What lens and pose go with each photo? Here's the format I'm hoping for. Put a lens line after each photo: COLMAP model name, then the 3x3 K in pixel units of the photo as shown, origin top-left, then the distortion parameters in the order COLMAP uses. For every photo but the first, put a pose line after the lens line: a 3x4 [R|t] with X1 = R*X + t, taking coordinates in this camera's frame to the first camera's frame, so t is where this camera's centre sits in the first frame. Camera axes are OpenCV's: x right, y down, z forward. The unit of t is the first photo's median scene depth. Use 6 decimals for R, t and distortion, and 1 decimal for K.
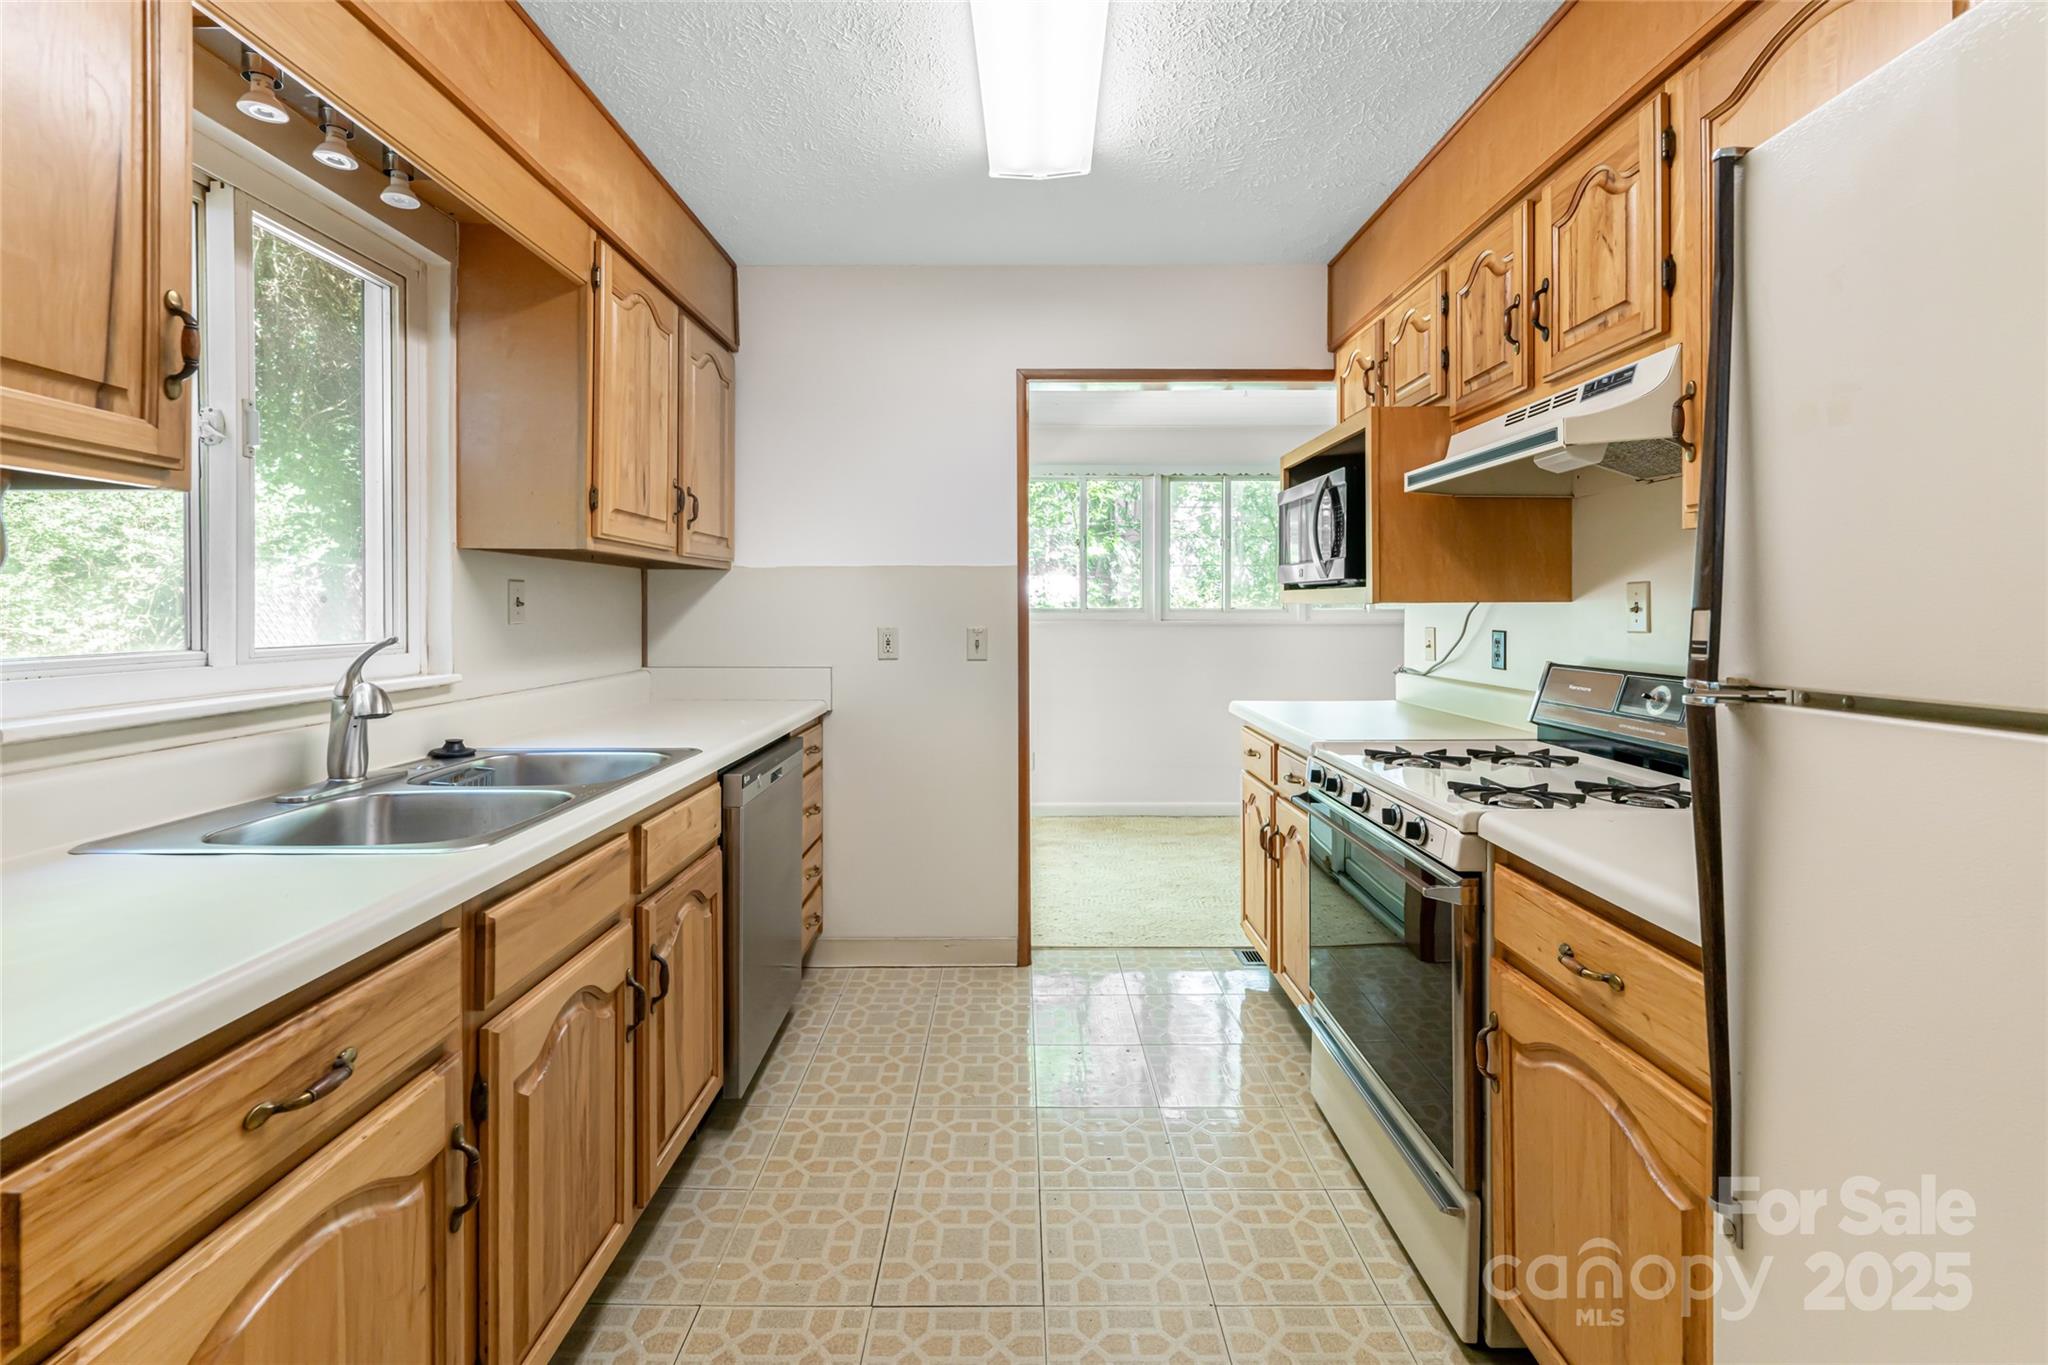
lens RADIAL K [[857.1, 0, 1022.1], [0, 857.1, 631.4], [0, 0, 1]] dist [0.000369, 0.000073]
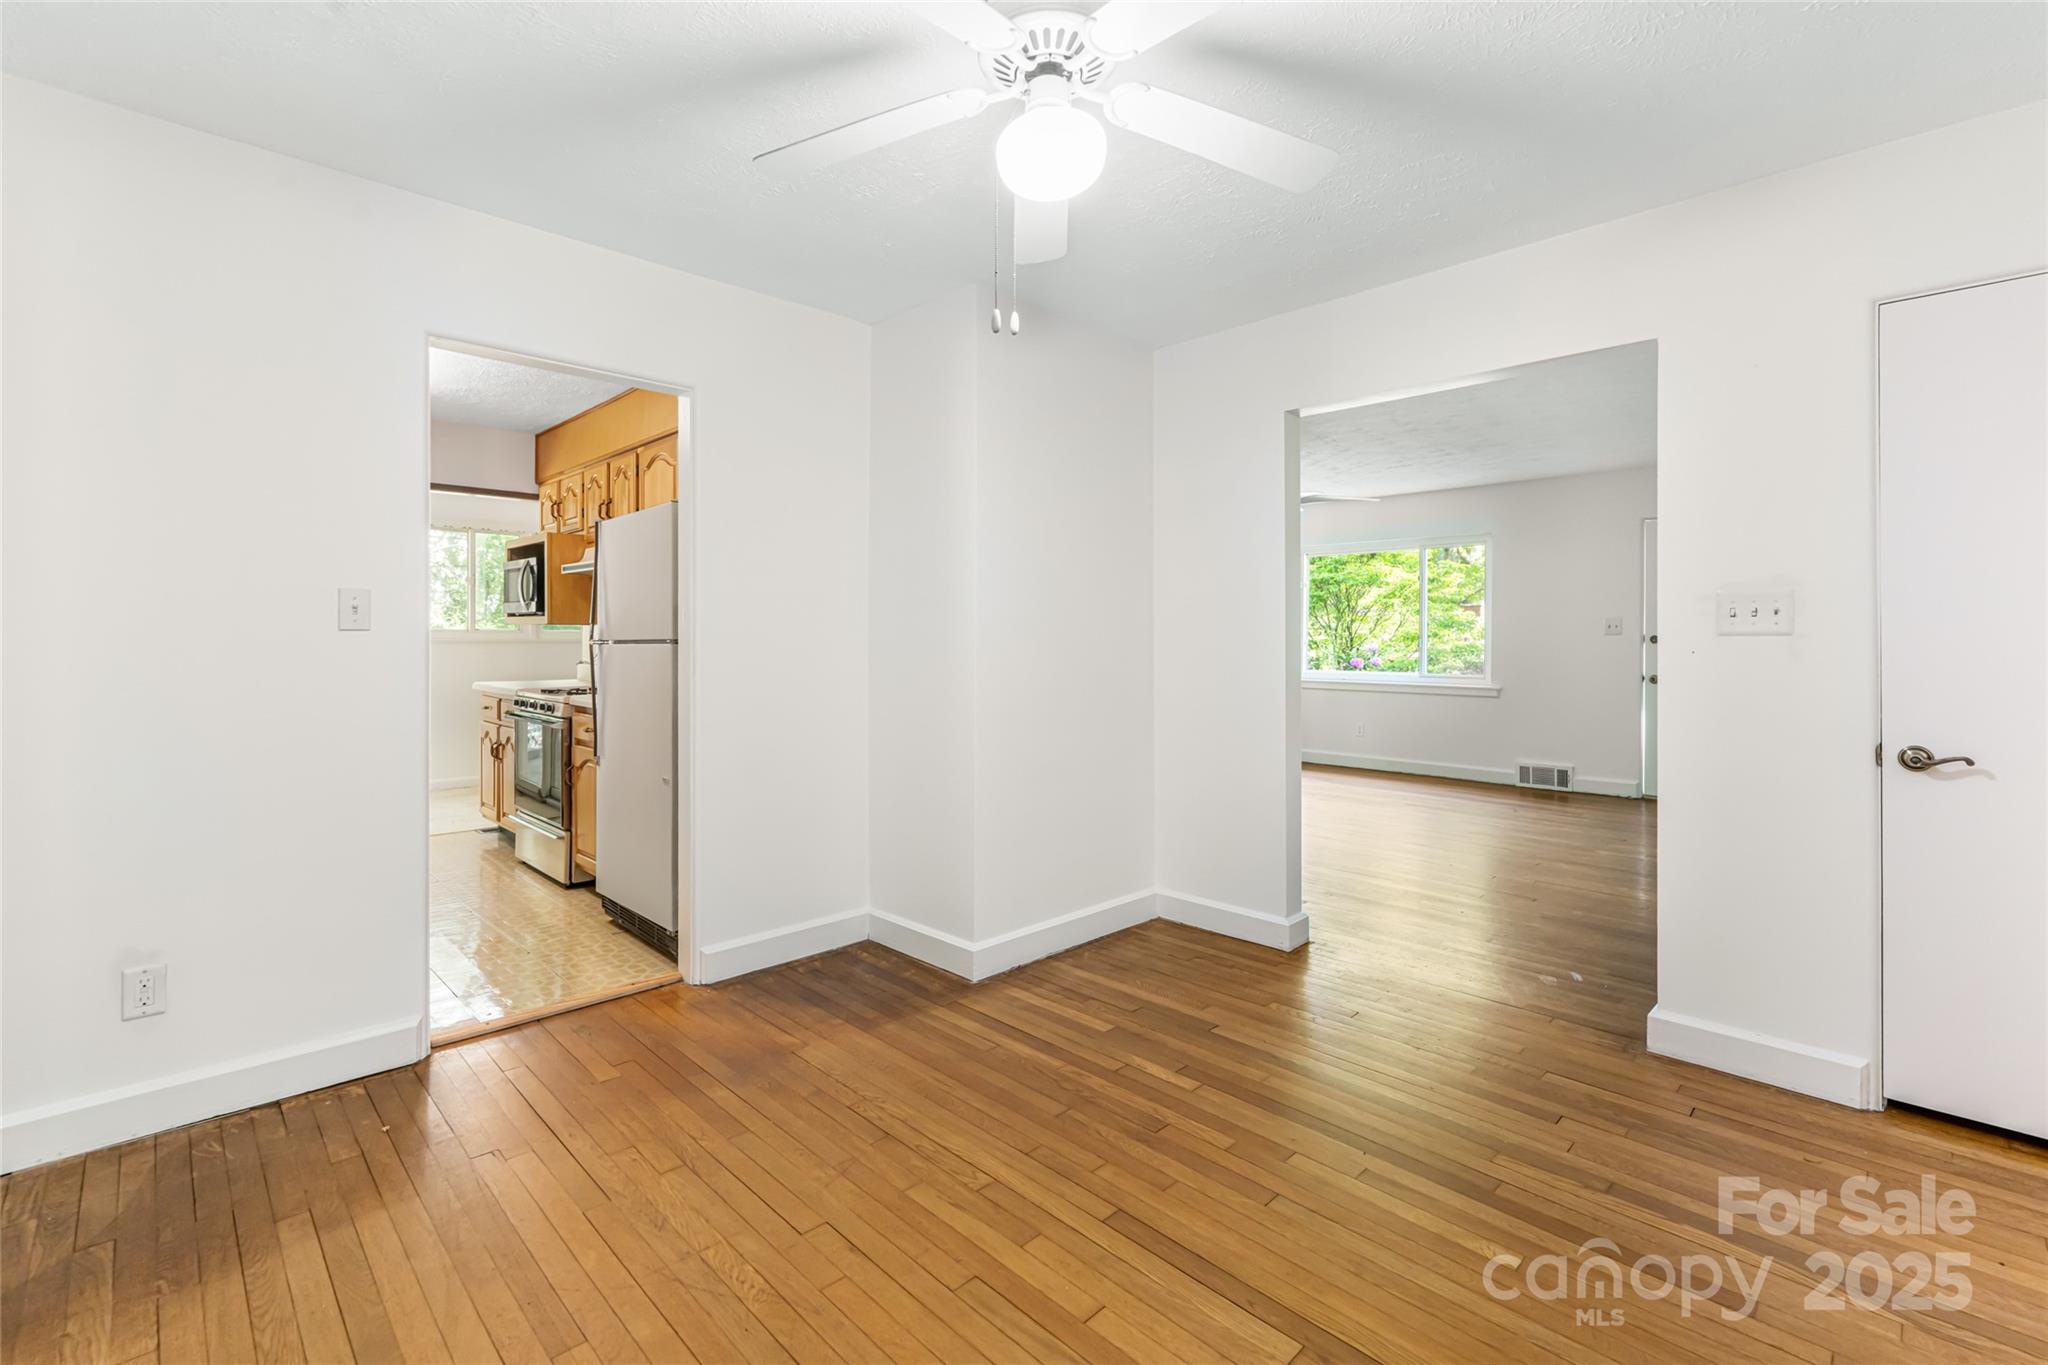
lens RADIAL K [[900.4, 0, 996.9], [0, 900.4, 623.3], [0, 0, 1]] dist [0.015170, -0.000204]
pose [[0.728647, 0.008795, 0.684832, -0.270422], [0.022056, 0.999098, -0.036298, 0.062265], [-0.684534, 0.041553, 0.727796, -1.199241]]
